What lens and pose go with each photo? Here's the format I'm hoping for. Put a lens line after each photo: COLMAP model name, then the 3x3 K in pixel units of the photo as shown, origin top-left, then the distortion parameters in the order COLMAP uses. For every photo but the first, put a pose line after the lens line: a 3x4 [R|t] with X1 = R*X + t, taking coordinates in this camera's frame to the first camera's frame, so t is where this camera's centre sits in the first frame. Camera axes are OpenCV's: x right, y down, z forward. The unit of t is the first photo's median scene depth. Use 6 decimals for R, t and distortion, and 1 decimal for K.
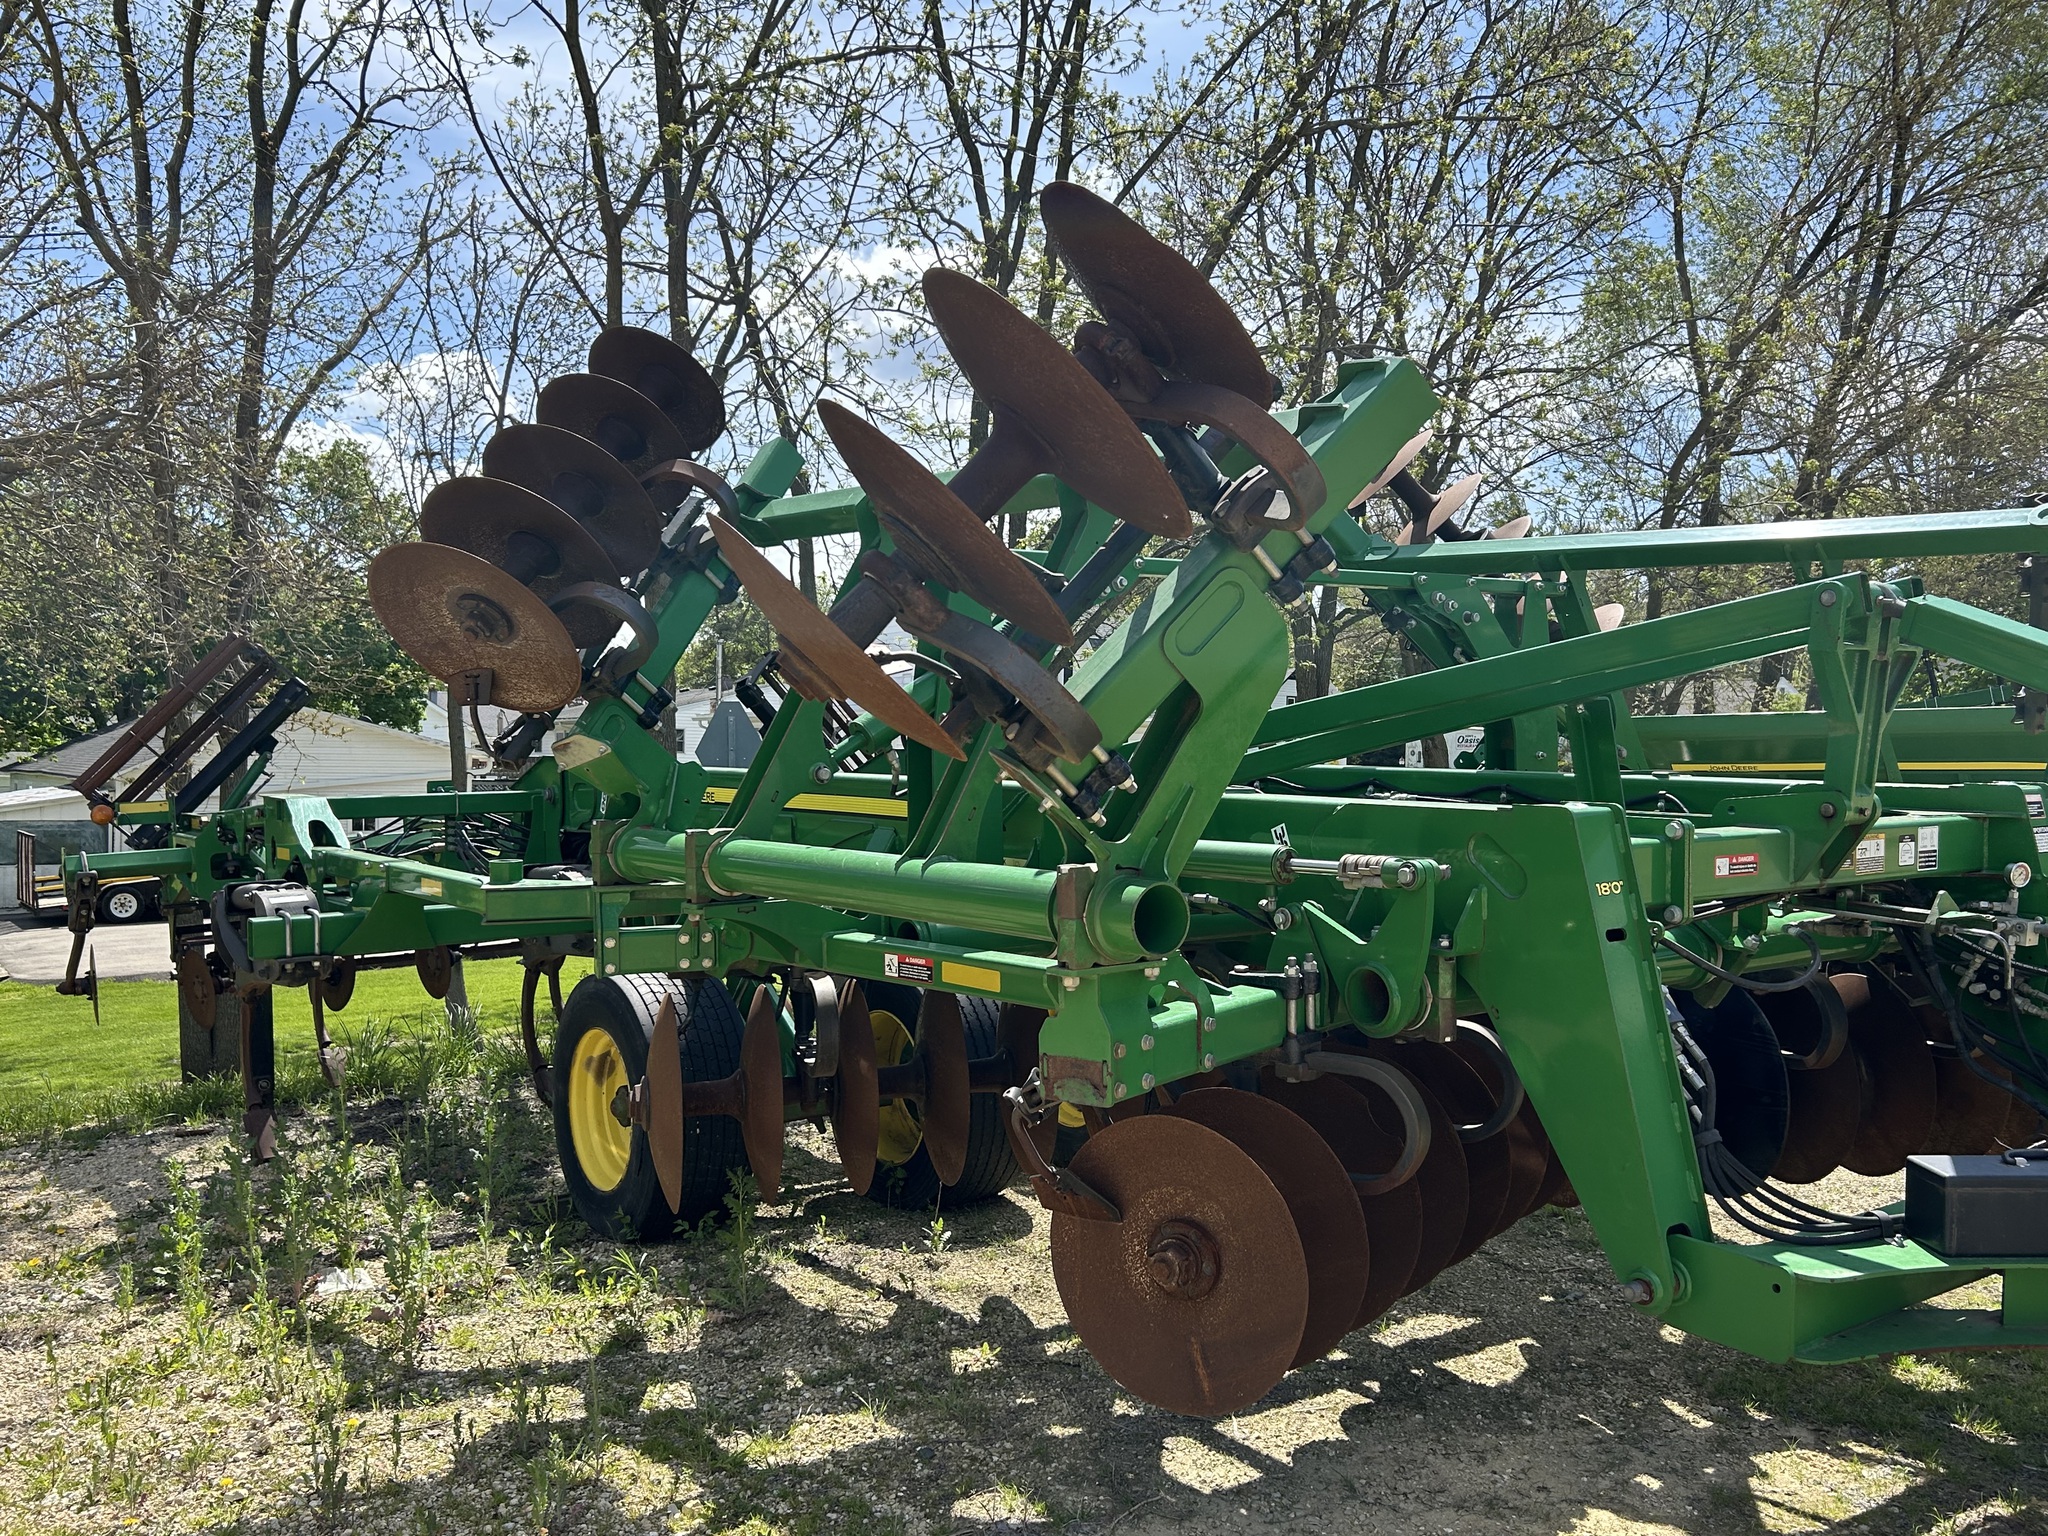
lens RADIAL K [[1691.2, 0, 1024.0], [0, 1691.2, 768.0], [0, 0, 1]] dist [0.017362, -0.006677]
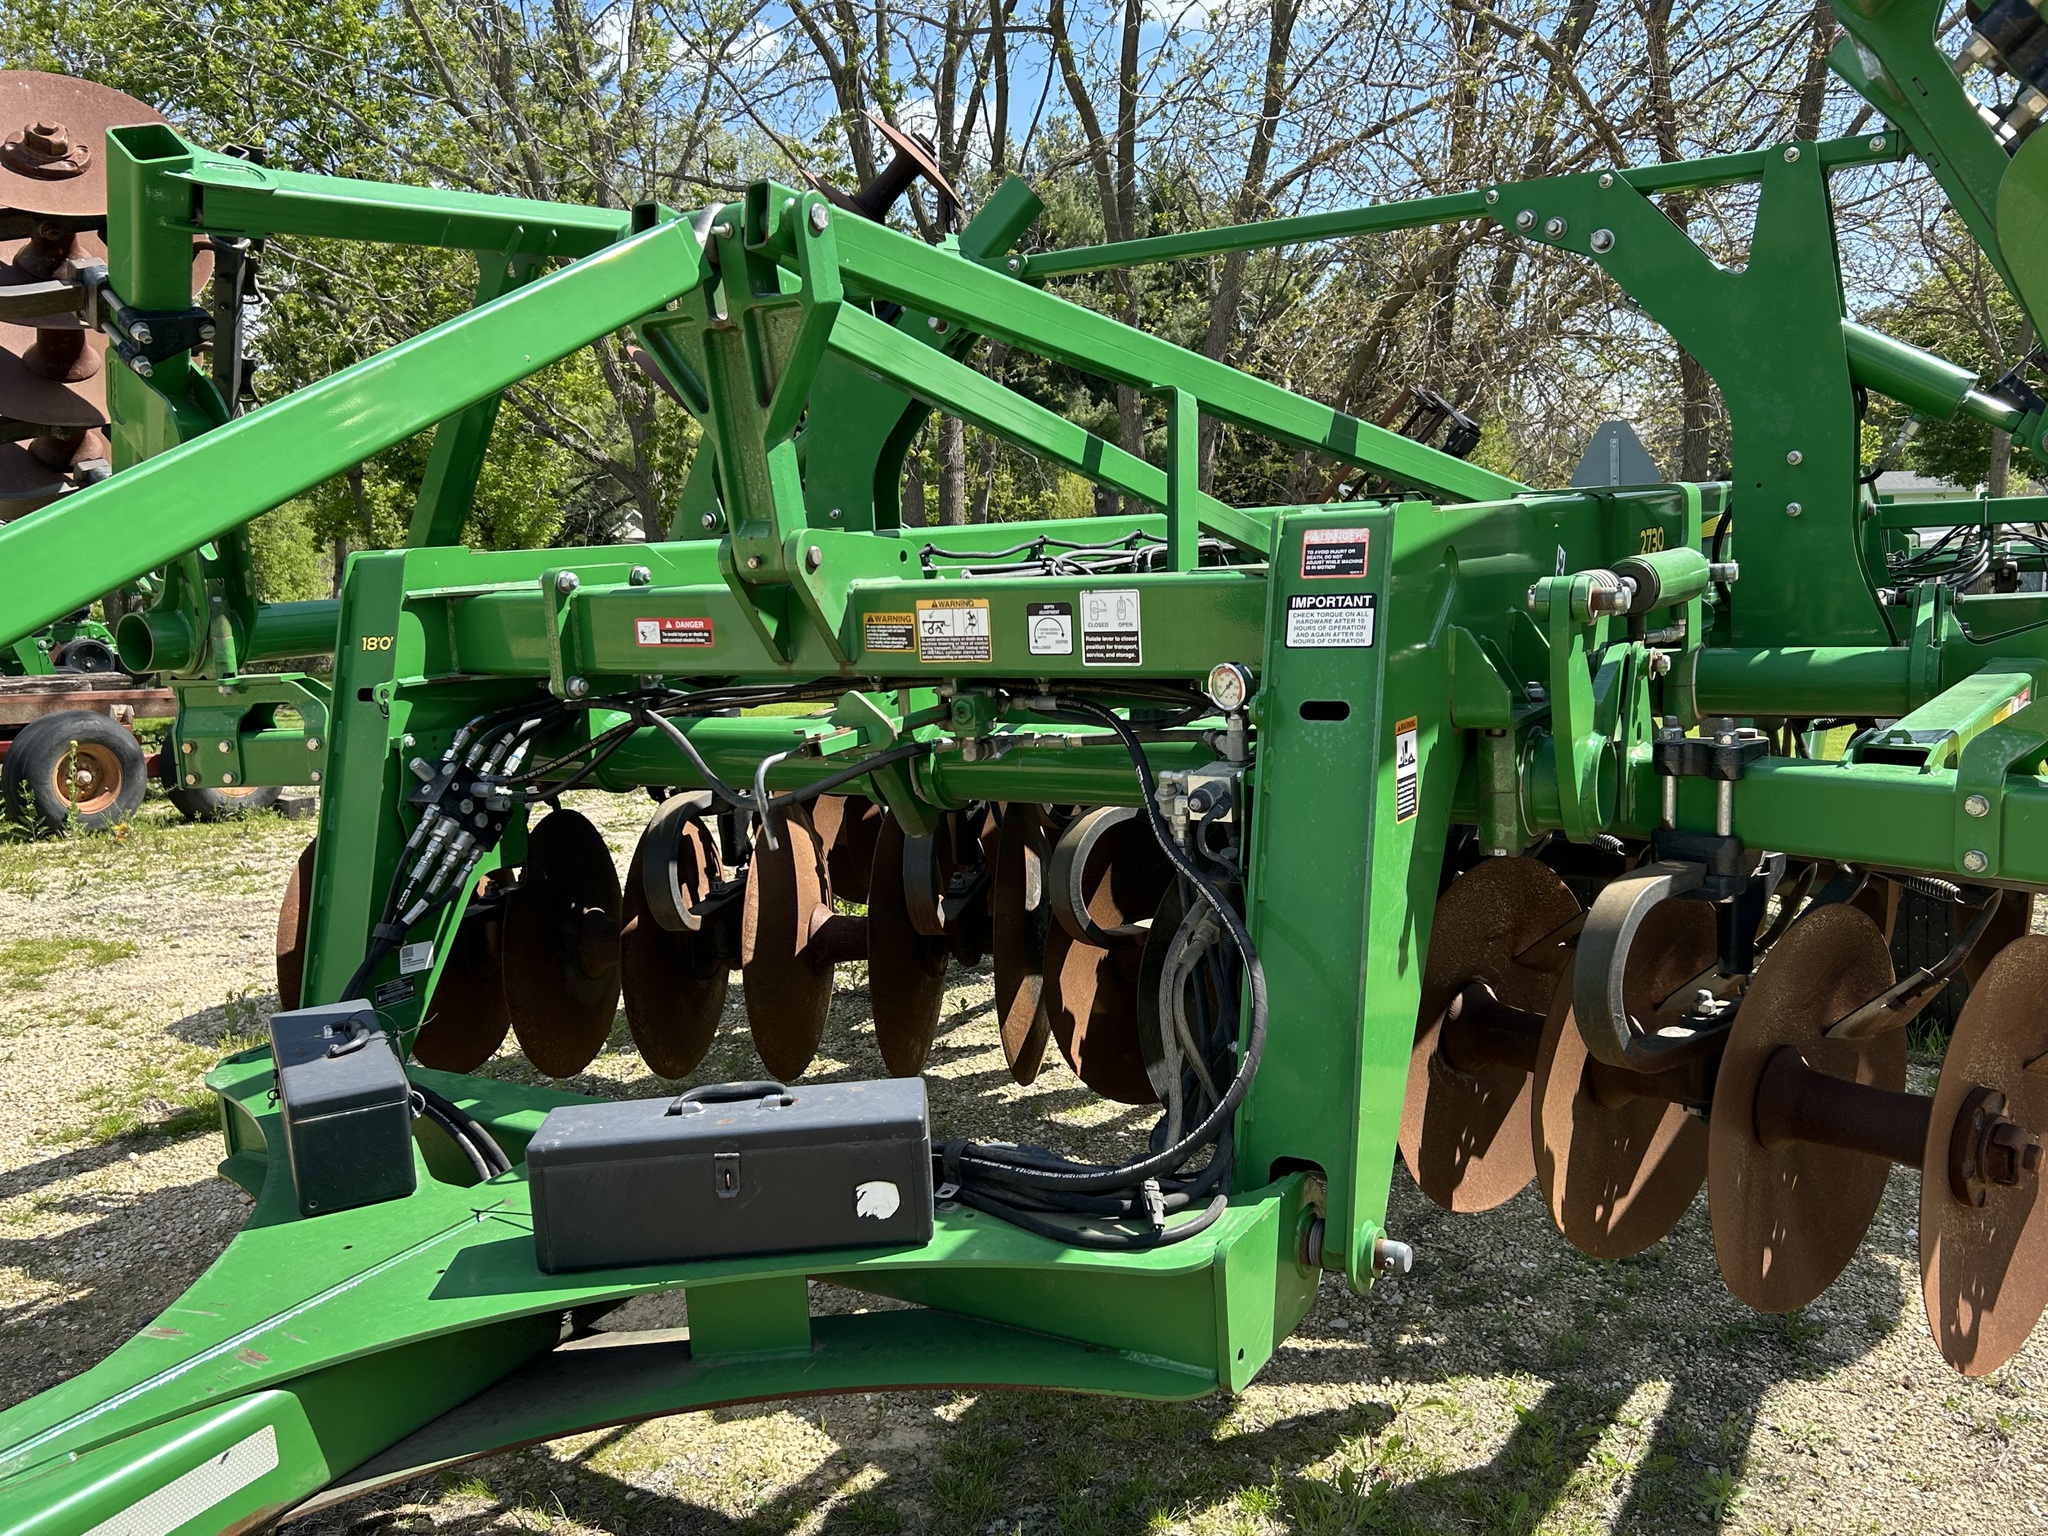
lens RADIAL K [[1691.2, 0, 1024.0], [0, 1691.2, 768.0], [0, 0, 1]] dist [0.017362, -0.006677]
pose [[0.427091, 0.116999, -0.896607, 1.075379], [0.020441, 0.990091, 0.138935, 0.015088], [0.903978, -0.077665, 0.420467, 0.762302]]
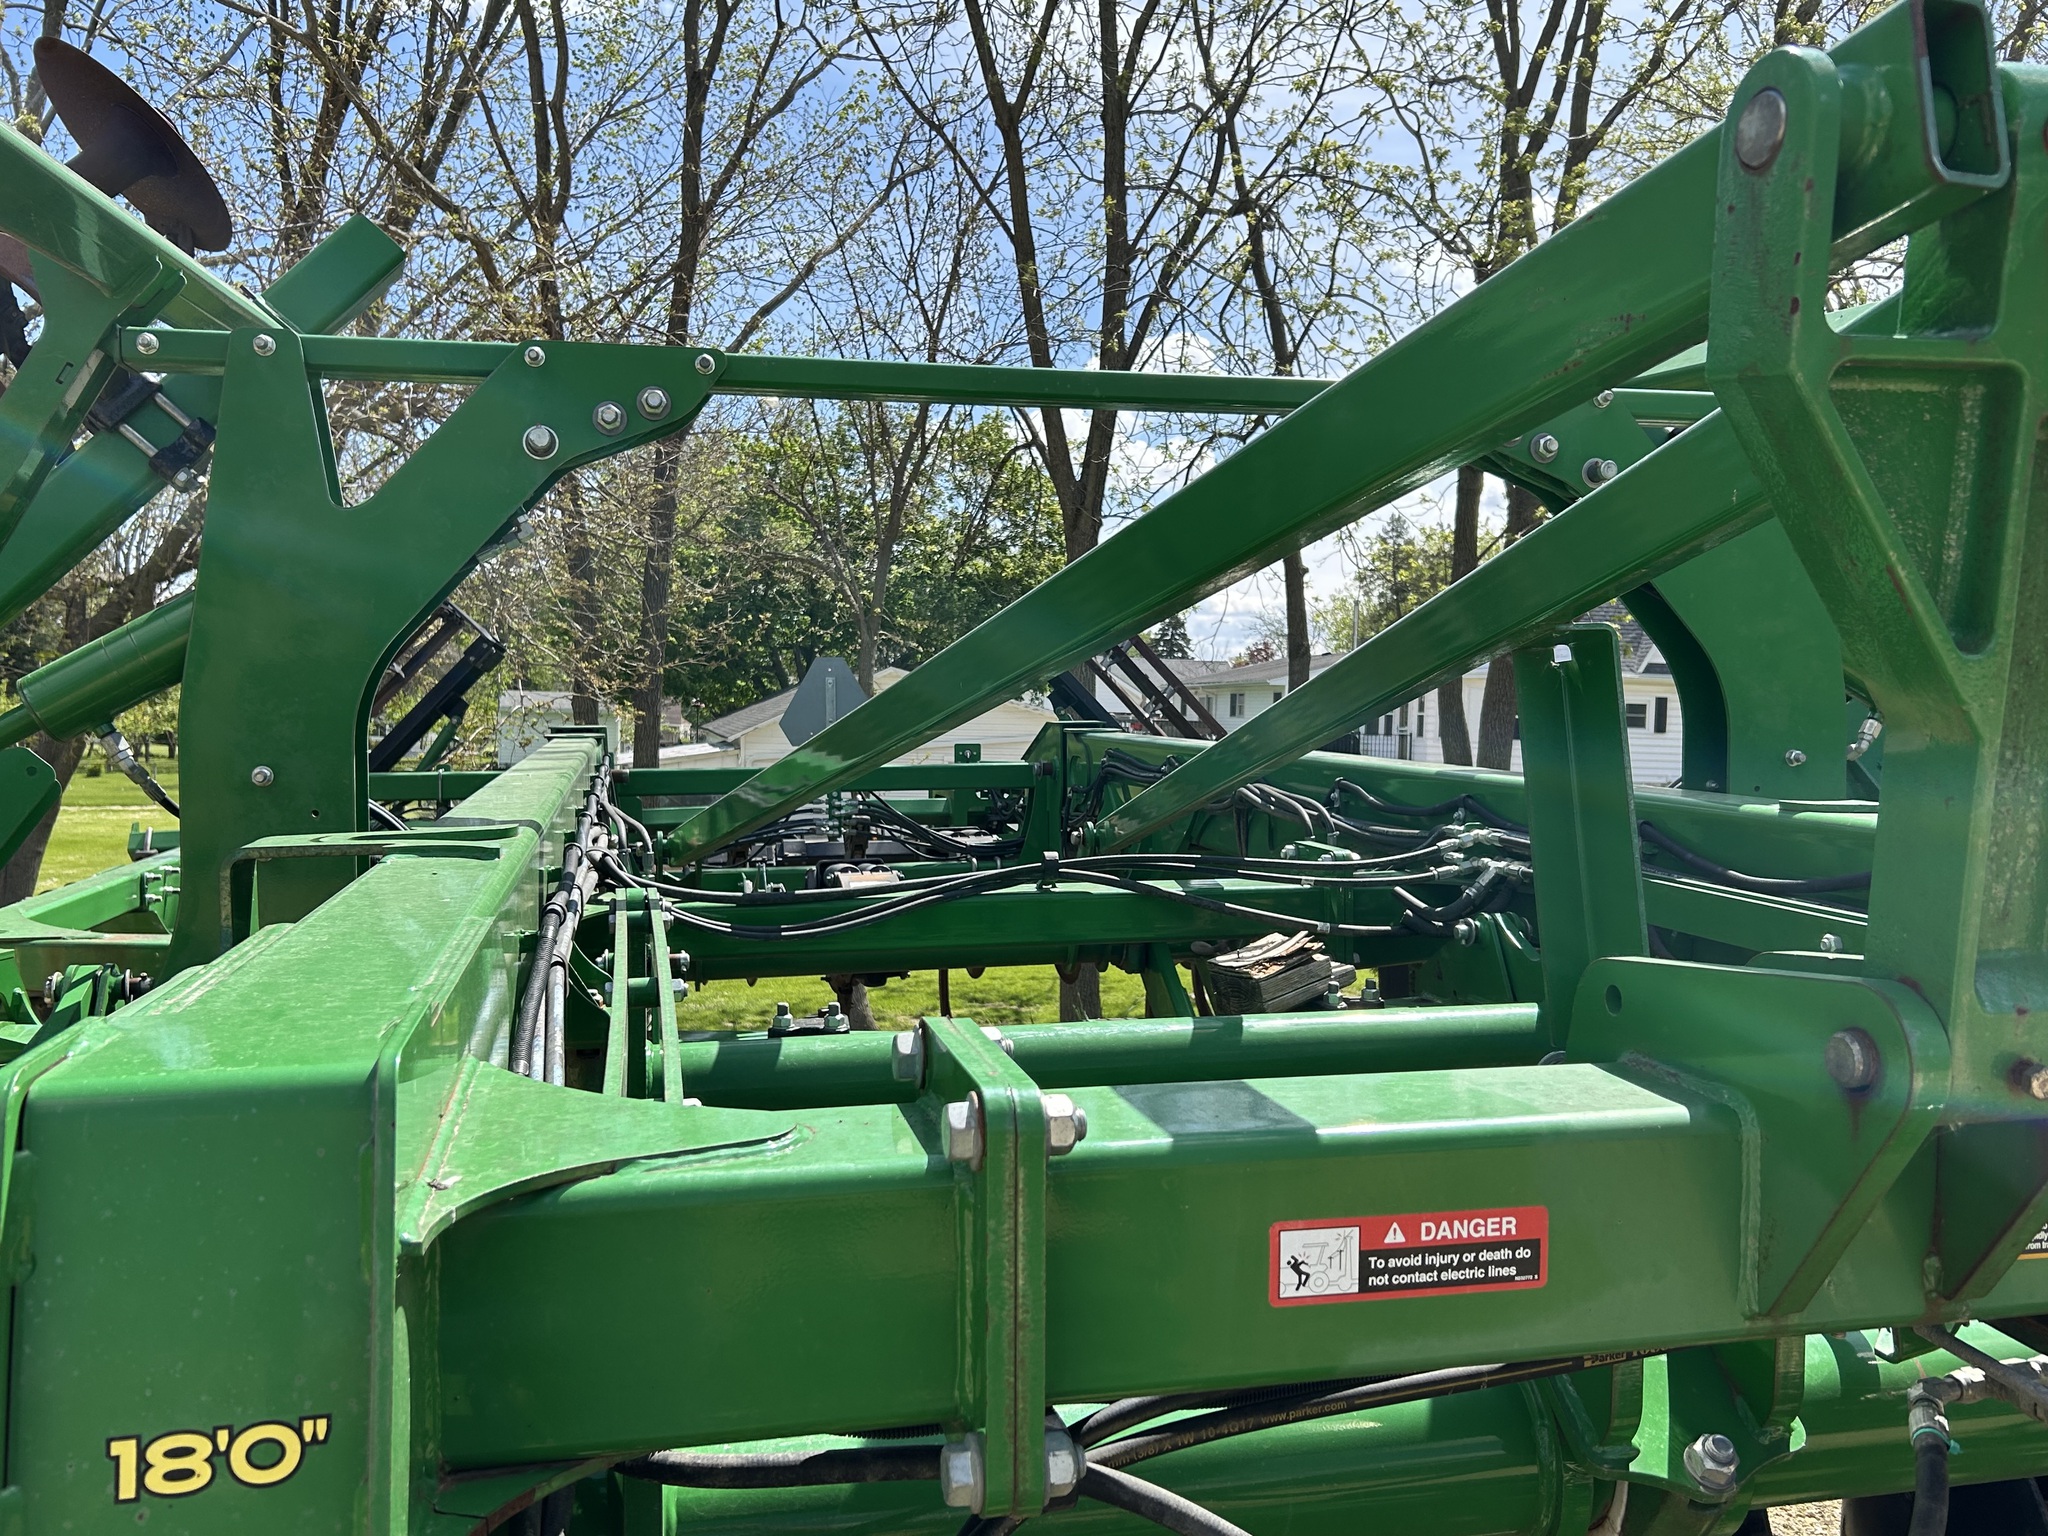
lens RADIAL K [[1665.7, 0, 1024.0], [0, 1665.7, 768.0], [0, 0, 1]] dist [-0.007957, -0.005824]
pose [[0.928993, 0.027573, -0.369070, 0.420485], [-0.019758, 0.999494, 0.024939, -0.018447], [0.369571, -0.015876, 0.929067, 0.696222]]
